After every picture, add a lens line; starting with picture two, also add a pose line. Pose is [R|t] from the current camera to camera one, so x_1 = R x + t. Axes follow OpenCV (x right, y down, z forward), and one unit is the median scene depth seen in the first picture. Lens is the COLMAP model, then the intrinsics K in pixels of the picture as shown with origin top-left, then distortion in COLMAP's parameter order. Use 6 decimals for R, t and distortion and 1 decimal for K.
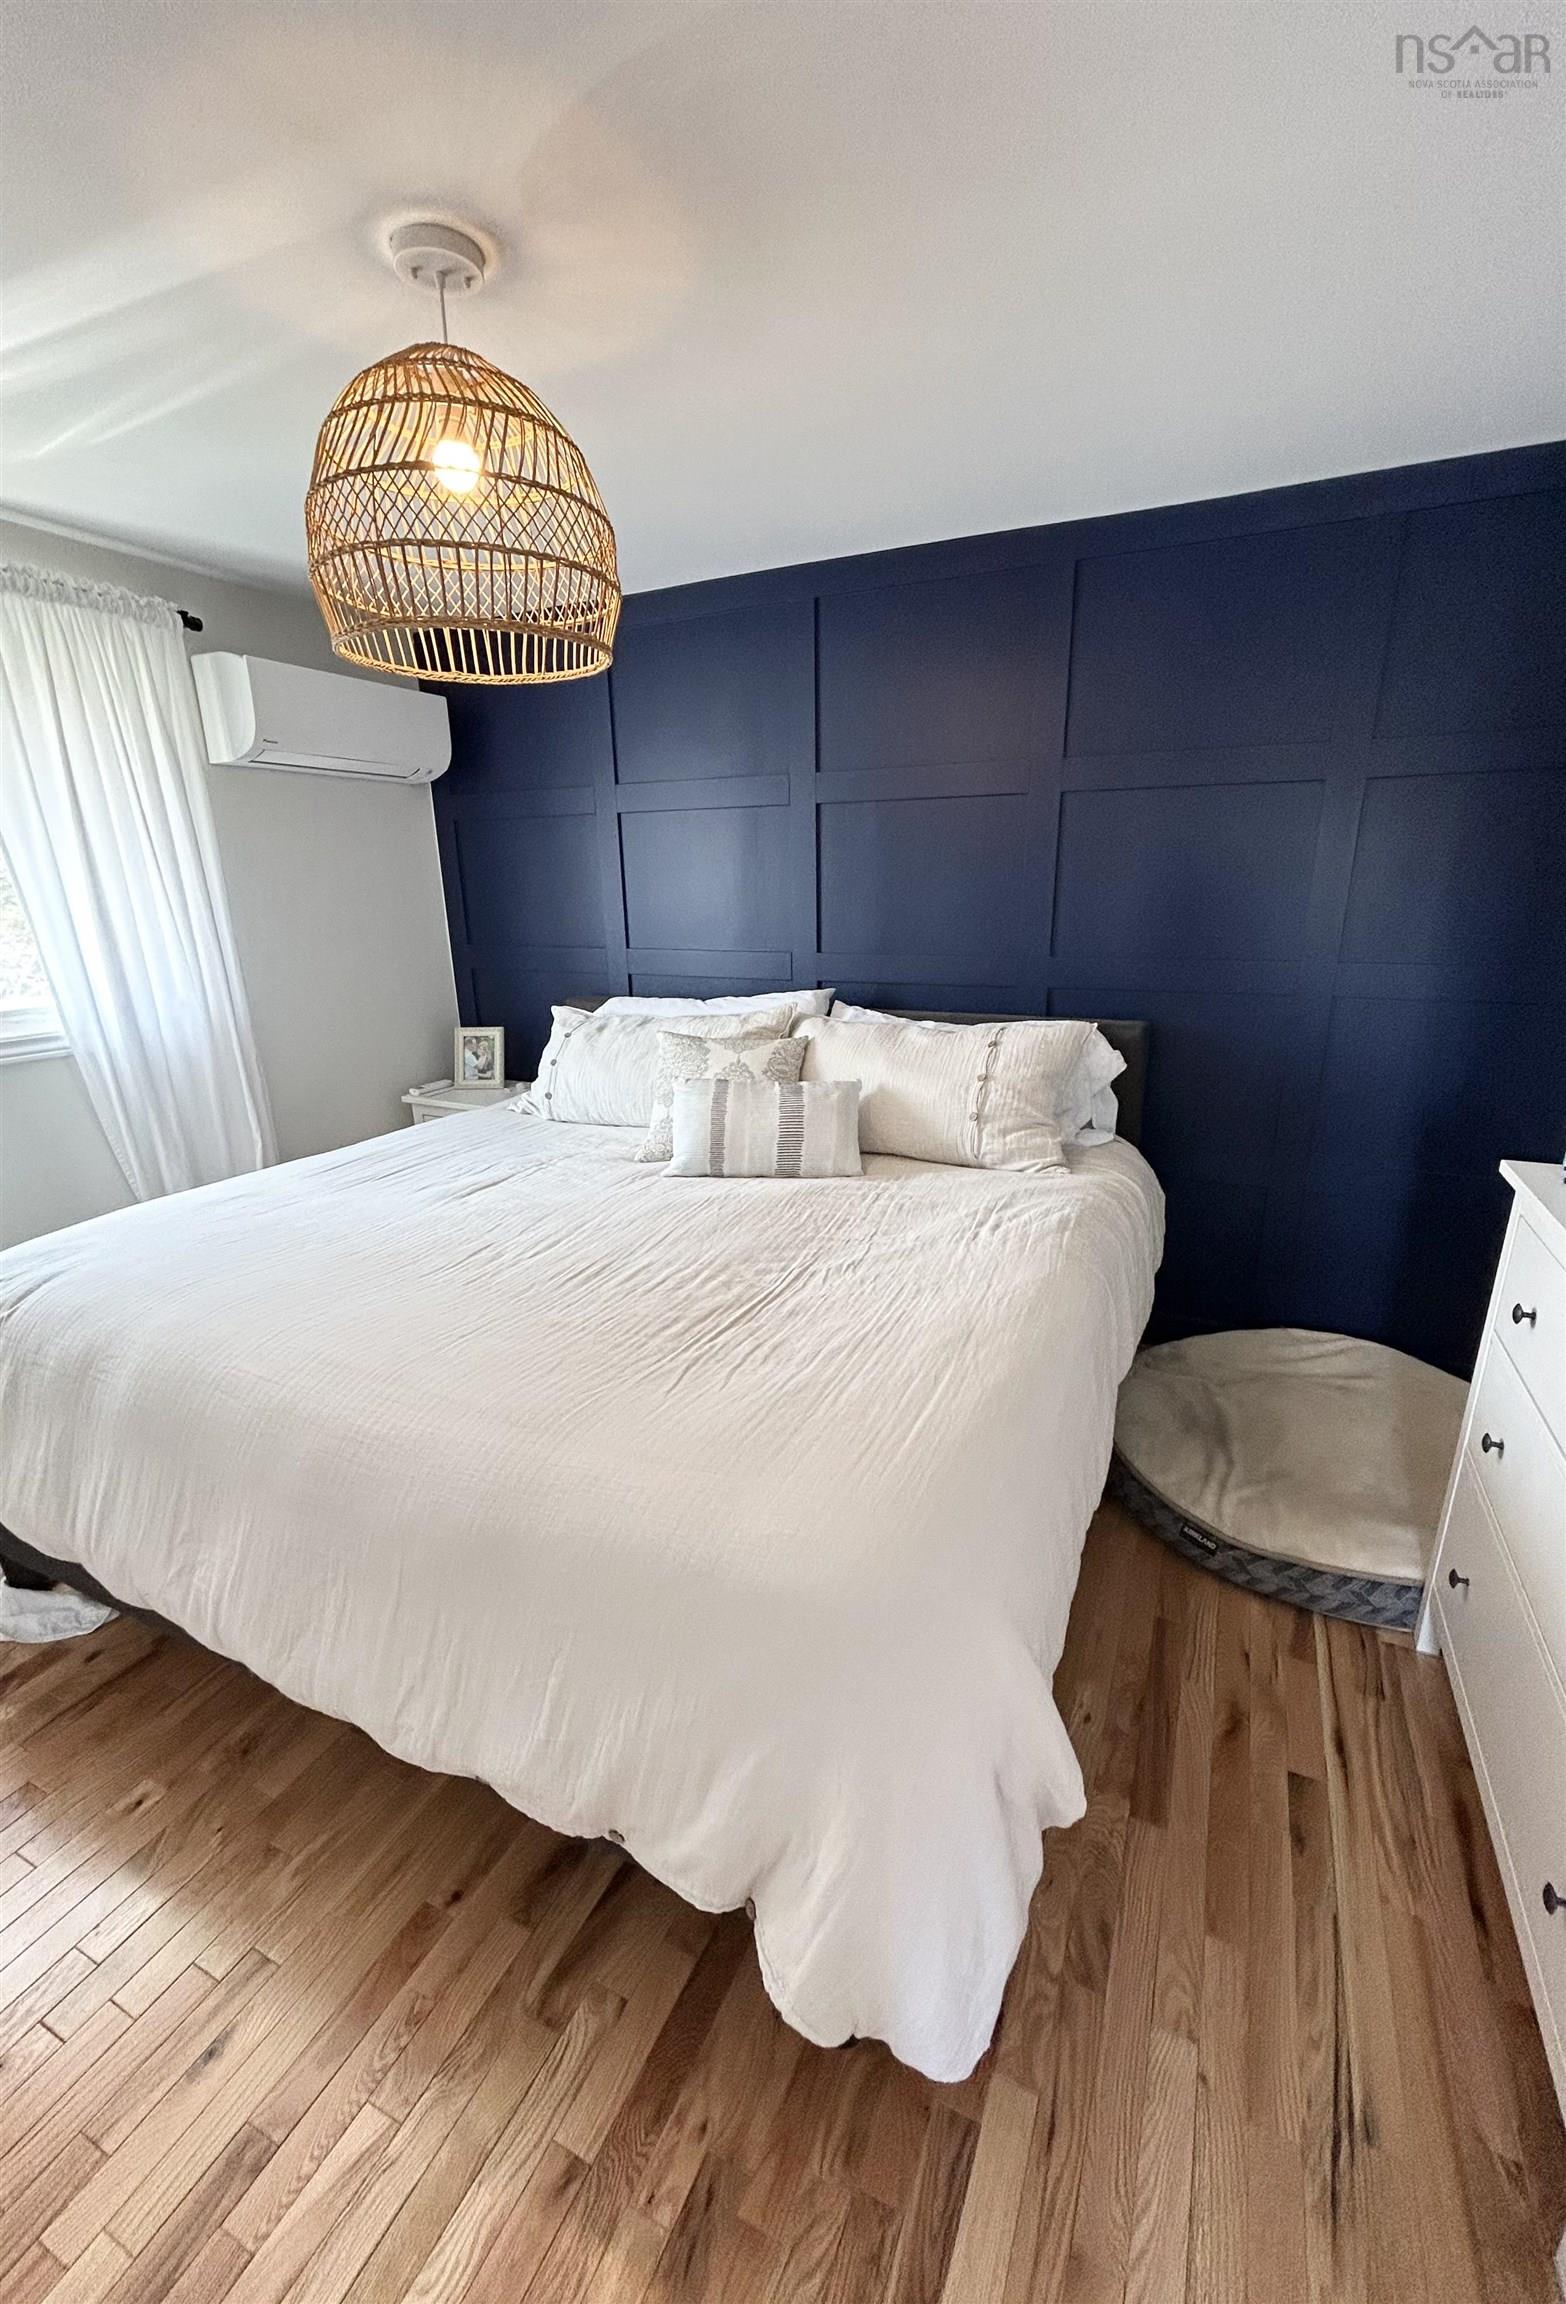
lens RADIAL K [[907.0, 0, 801.1], [0, 907.0, 1141.8], [0, 0, 1]] dist [-0.000475, 0.000118]
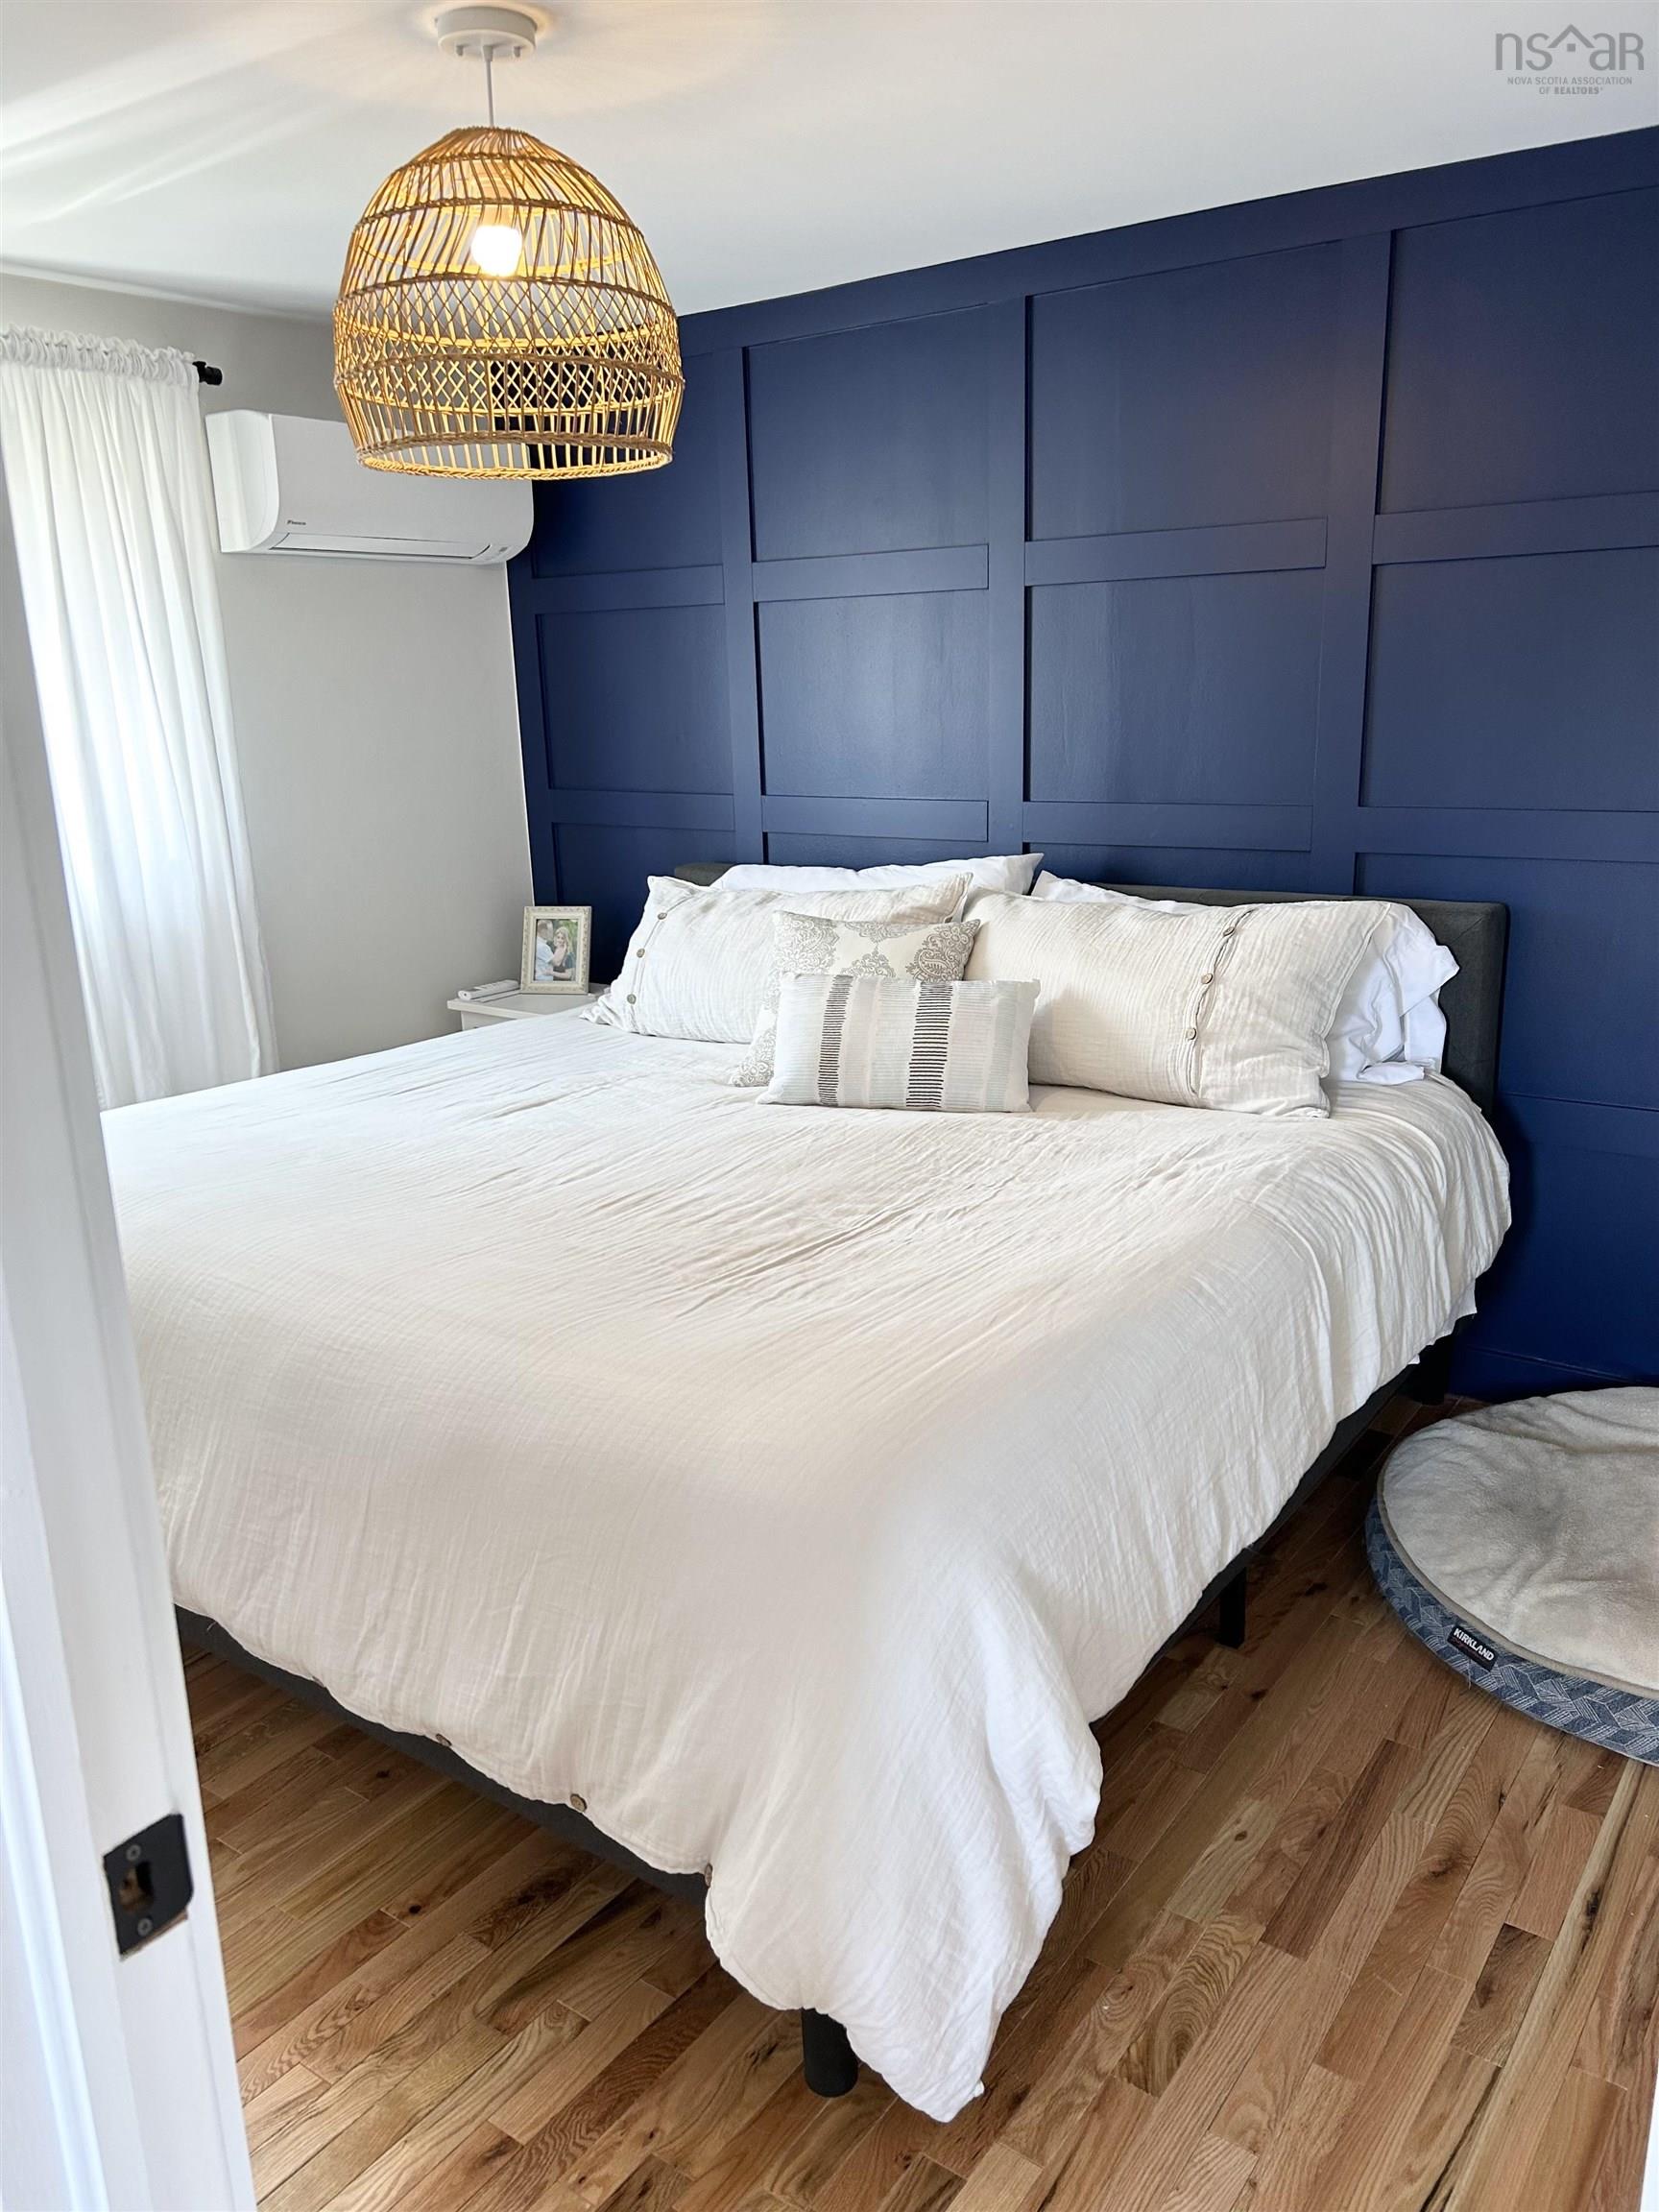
lens RADIAL K [[1652.4, 0, 898.4], [0, 1652.4, 1057.2], [0, 0, 1]] dist [0.057282, -0.068641]
pose [[0.984202, 0.028007, -0.174821, 0.231256], [-0.036514, 0.998290, -0.045639, 0.068773], [0.173244, 0.051301, 0.983542, -0.364082]]
